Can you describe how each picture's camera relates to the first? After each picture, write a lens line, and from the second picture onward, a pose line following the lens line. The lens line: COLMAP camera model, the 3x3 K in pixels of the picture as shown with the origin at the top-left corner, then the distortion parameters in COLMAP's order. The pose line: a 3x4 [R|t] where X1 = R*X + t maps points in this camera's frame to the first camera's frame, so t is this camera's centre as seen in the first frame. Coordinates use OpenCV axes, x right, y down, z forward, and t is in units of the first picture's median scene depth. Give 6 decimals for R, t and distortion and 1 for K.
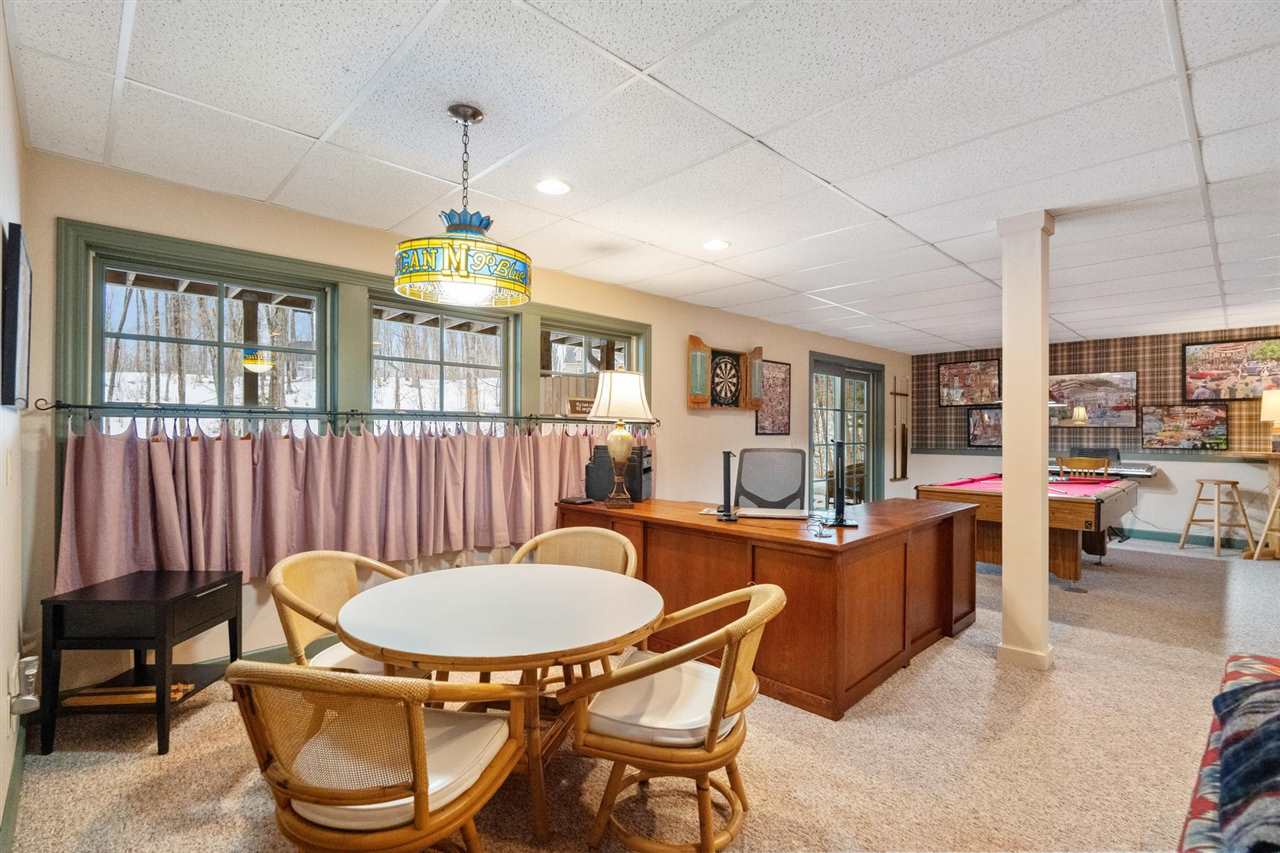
lens RADIAL K [[587.0, 0, 638.6], [0, 587.0, 429.5], [0, 0, 1]] dist [-0.001580, -0.000595]
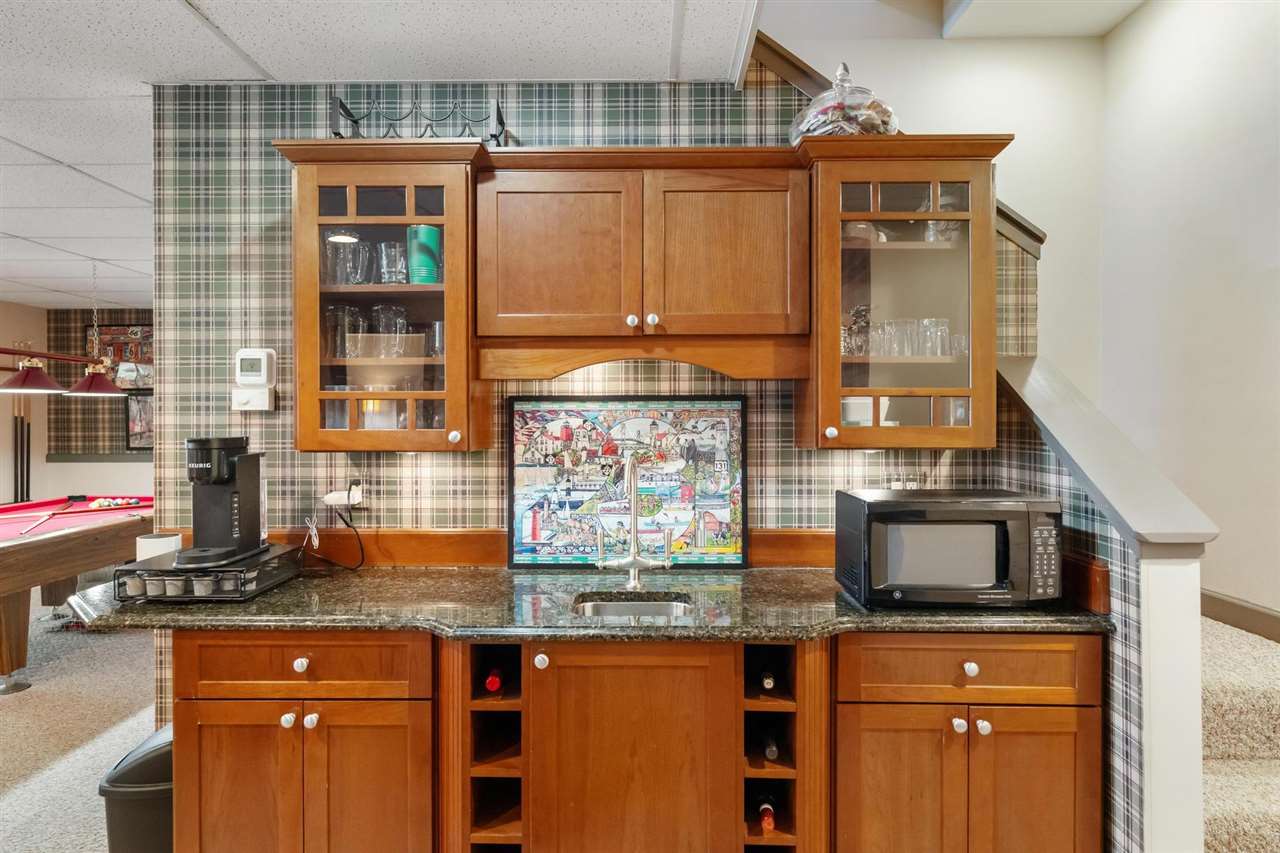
lens RADIAL K [[734.9, 0, 637.6], [0, 734.9, 418.2], [0, 0, 1]] dist [-0.002504, 0.000201]
pose [[0.704497, -0.009494, 0.709643, 0.478748], [0.002799, 0.999940, 0.010599, -0.019000], [-0.709701, -0.005480, 0.704482, -0.029986]]
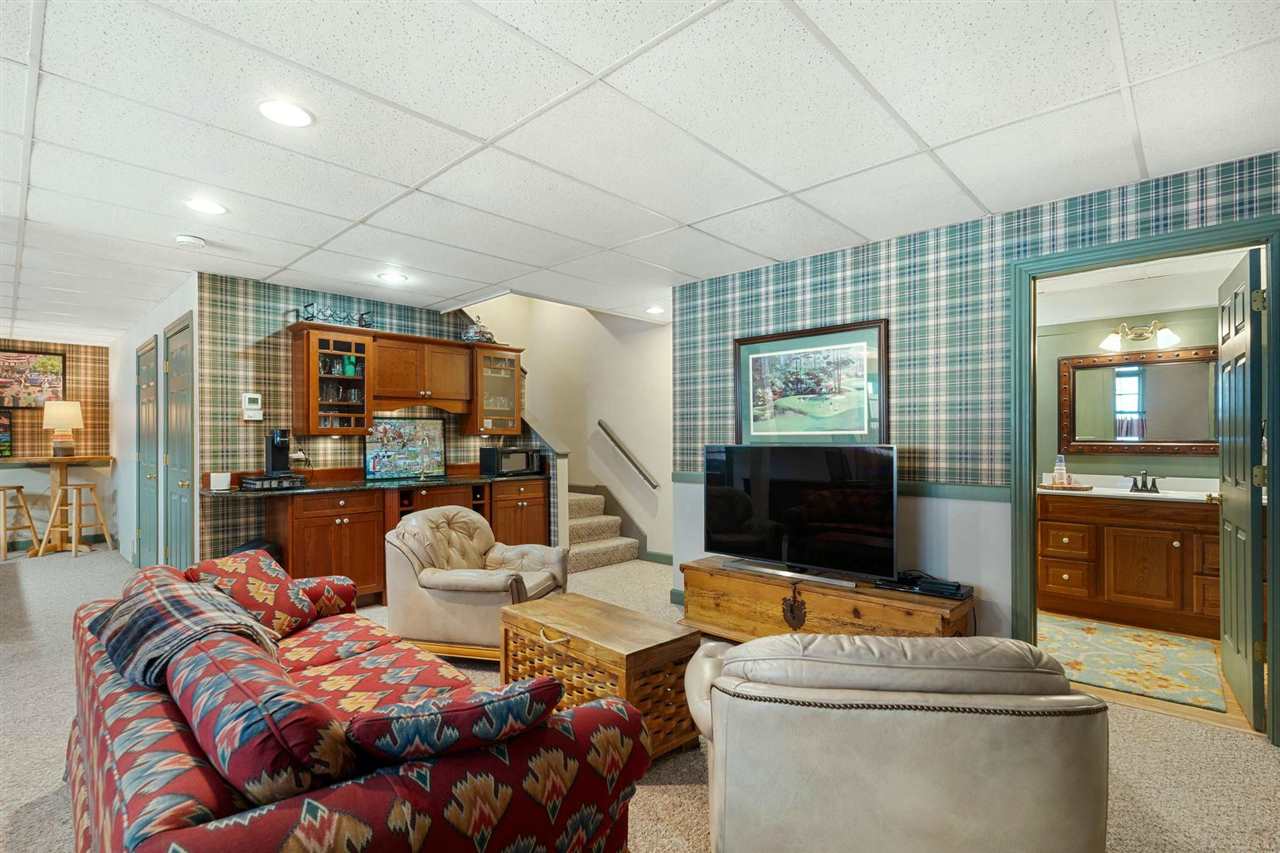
lens RADIAL K [[605.4, 0, 637.6], [0, 605.4, 437.5], [0, 0, 1]] dist [-0.001649, -0.000671]
pose [[-0.044730, -0.003588, 0.998993, -0.105033], [0.000269, 0.999993, 0.003604, -0.001912], [-0.998999, 0.000429, -0.044729, -0.053516]]
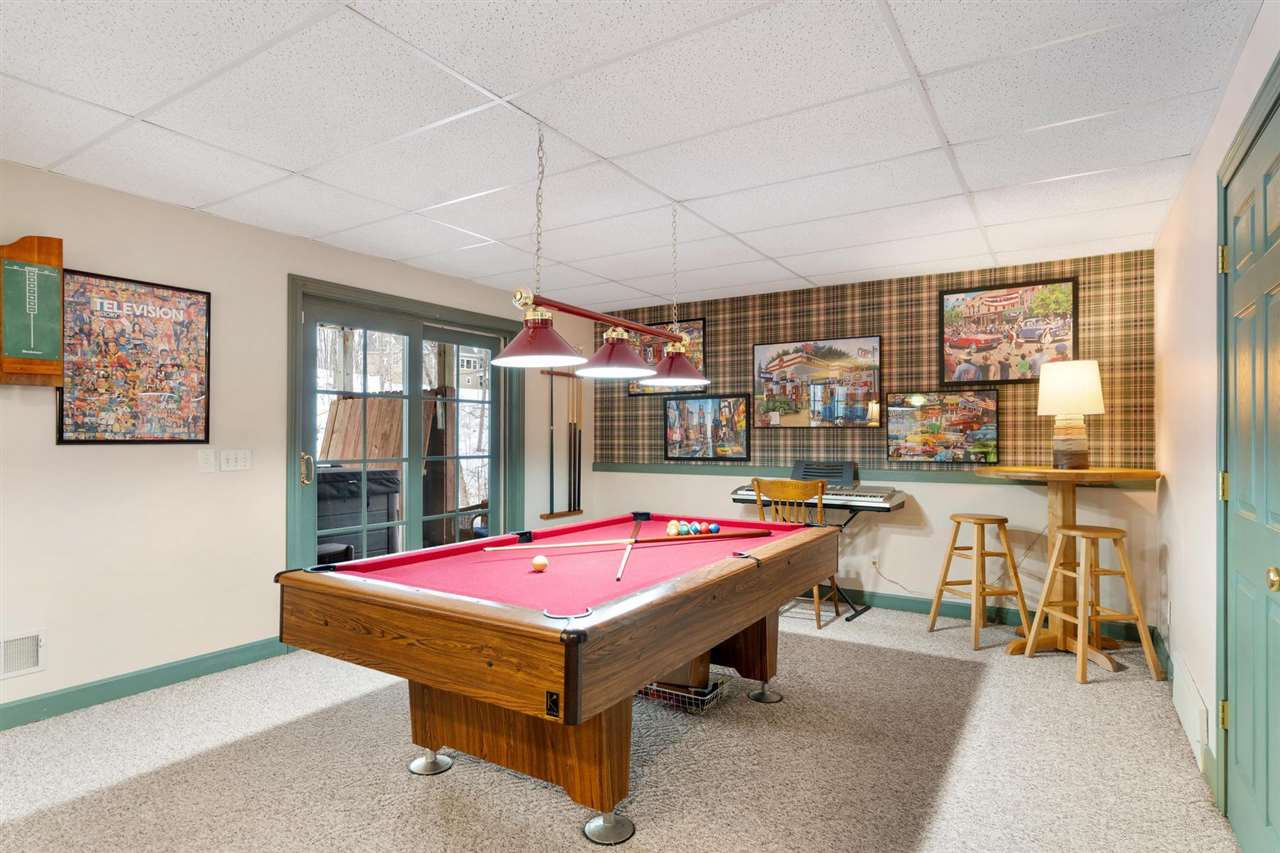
lens RADIAL K [[674.6, 0, 641.3], [0, 674.6, 437.0], [0, 0, 1]] dist [-0.002983, -0.000493]
pose [[0.973510, -0.003408, 0.228621, 0.477991], [0.002645, 0.999990, 0.003642, 0.003193], [-0.228631, -0.002941, 0.973509, 0.396304]]
